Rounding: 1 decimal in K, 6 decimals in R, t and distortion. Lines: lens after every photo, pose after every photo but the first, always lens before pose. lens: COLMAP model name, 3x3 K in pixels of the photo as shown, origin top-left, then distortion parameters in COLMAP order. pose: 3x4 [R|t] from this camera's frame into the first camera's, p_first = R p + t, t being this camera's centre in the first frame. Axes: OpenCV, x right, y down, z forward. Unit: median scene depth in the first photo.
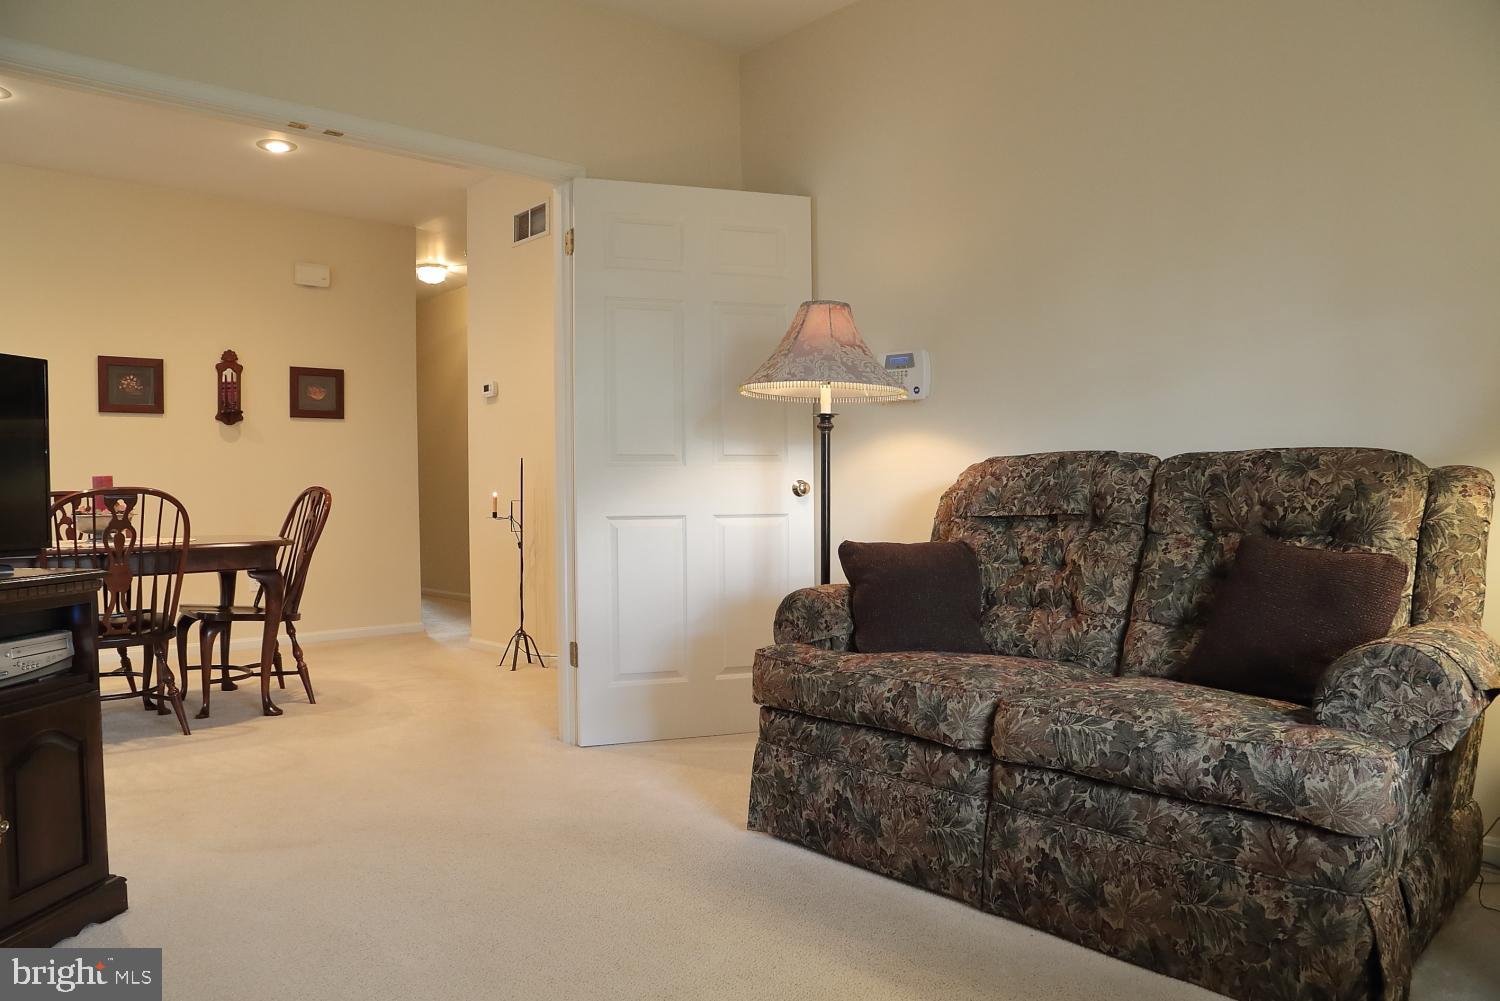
lens RADIAL K [[1026.6, 0, 750.0], [0, 1026.6, 500.5], [0, 0, 1]] dist [-0.117432, 0.061865]
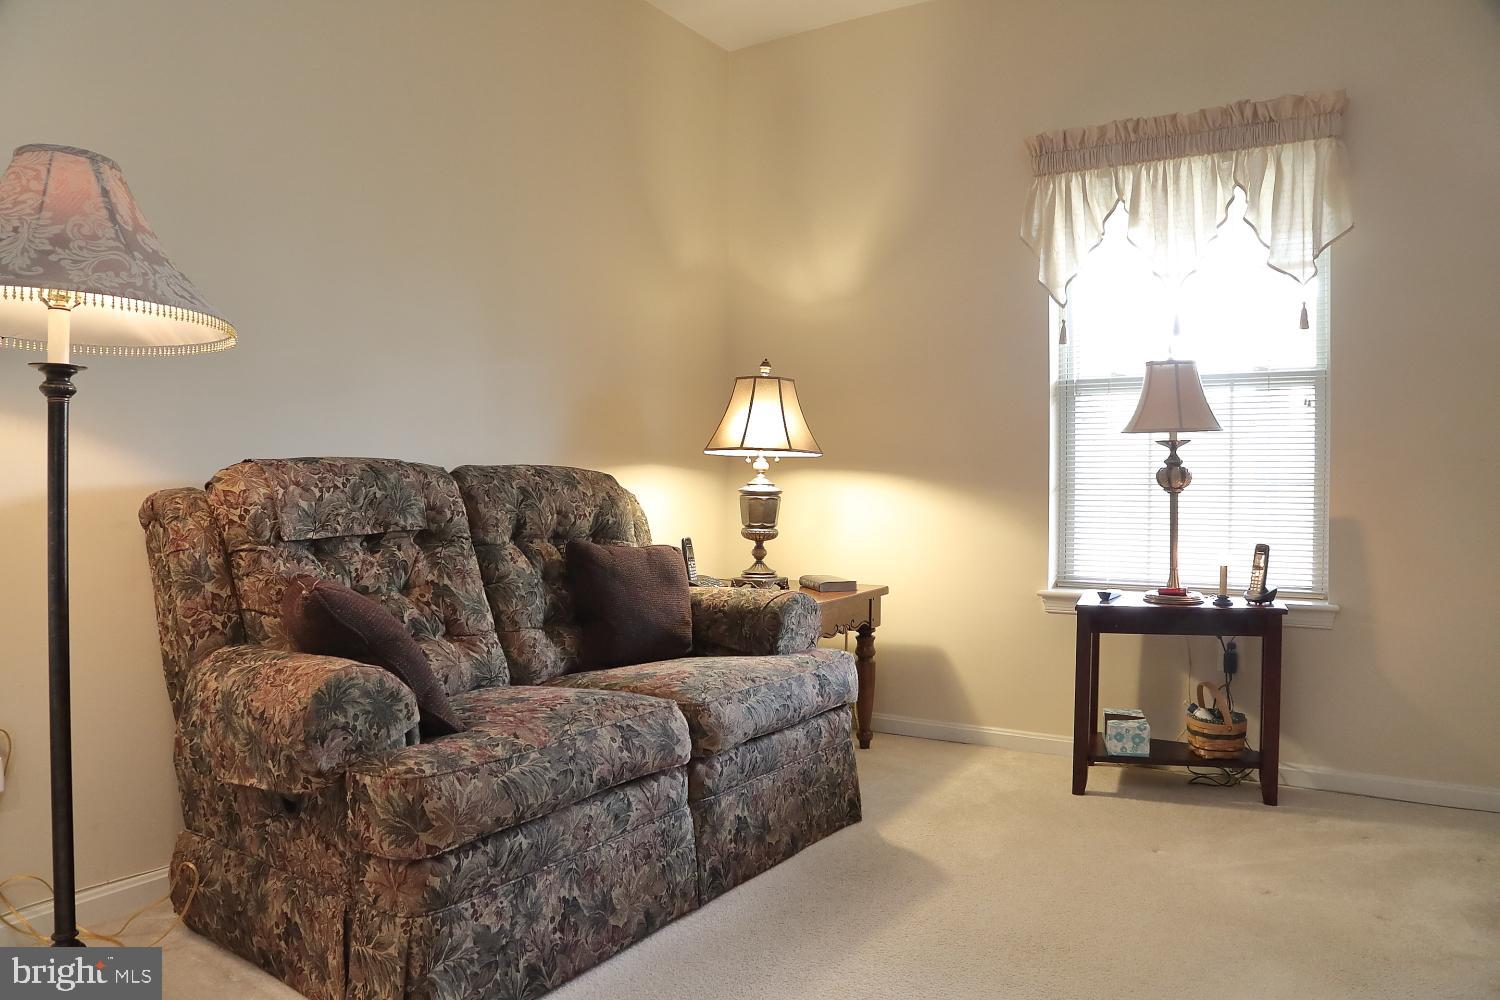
lens RADIAL K [[1026.6, 0, 750.0], [0, 1026.6, 500.0], [0, 0, 1]] dist [-0.117432, 0.061865]
pose [[-0.266597, -0.008698, 0.963769, -0.591392], [0.010932, 0.999868, 0.012048, -0.019778], [-0.963746, 0.013748, -0.266466, 0.921121]]
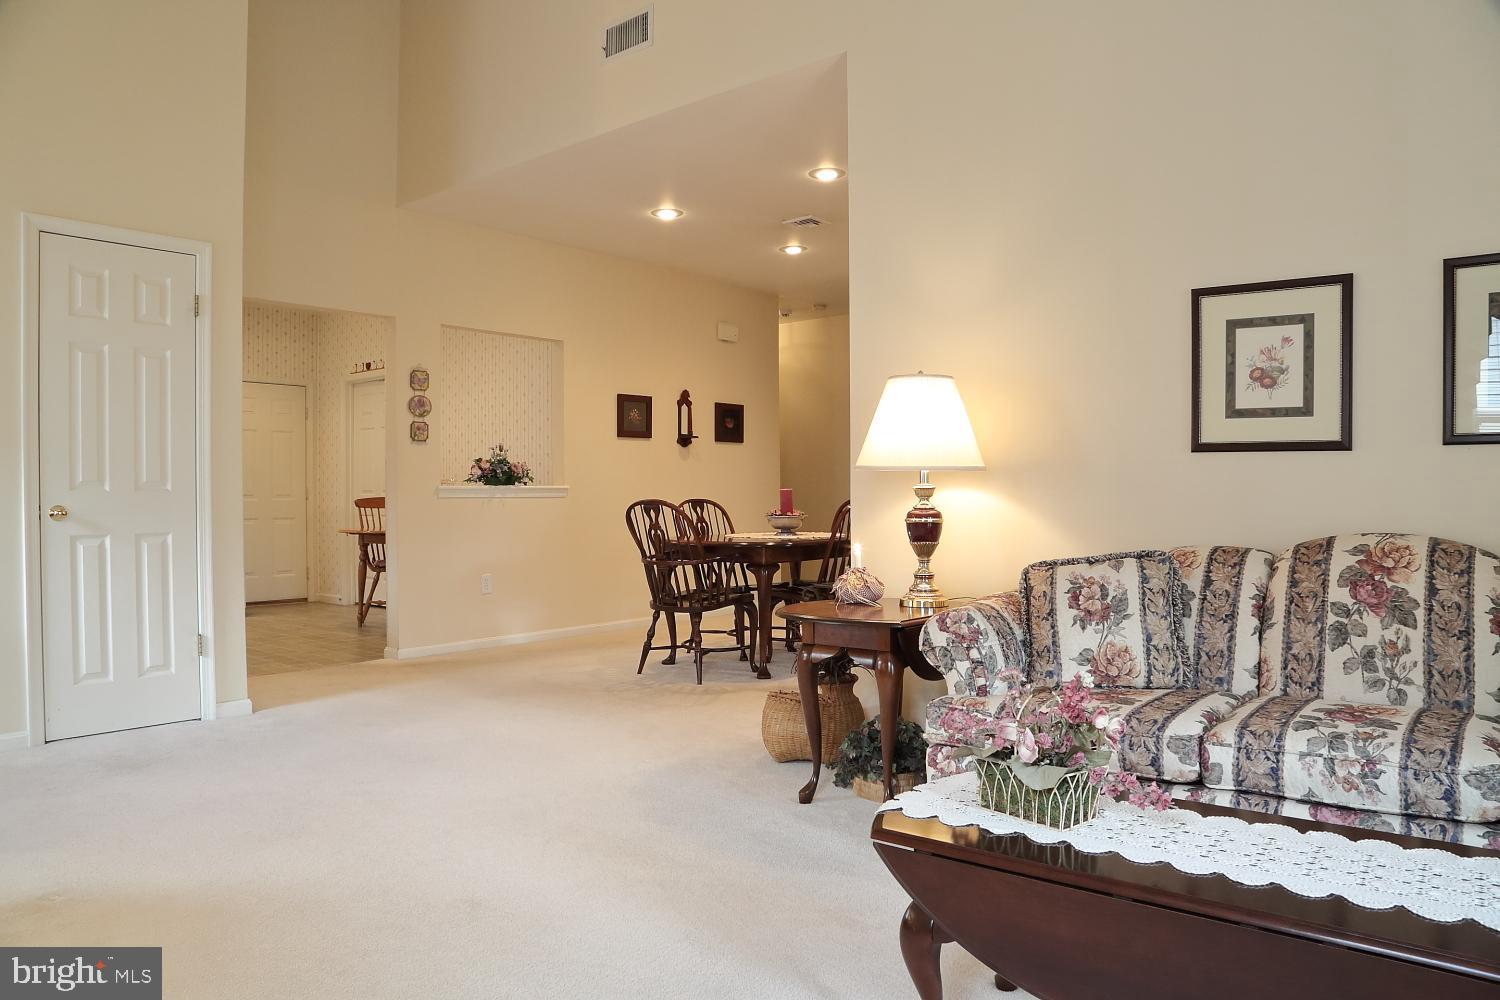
lens RADIAL K [[1026.6, 0, 750.0], [0, 1026.6, 500.0], [0, 0, 1]] dist [-0.117432, 0.061865]
pose [[0.991294, 0.007876, 0.131434, -1.303270], [-0.007264, 0.999960, -0.005137, -0.000962], [-0.131470, 0.004137, 0.991312, -0.718923]]
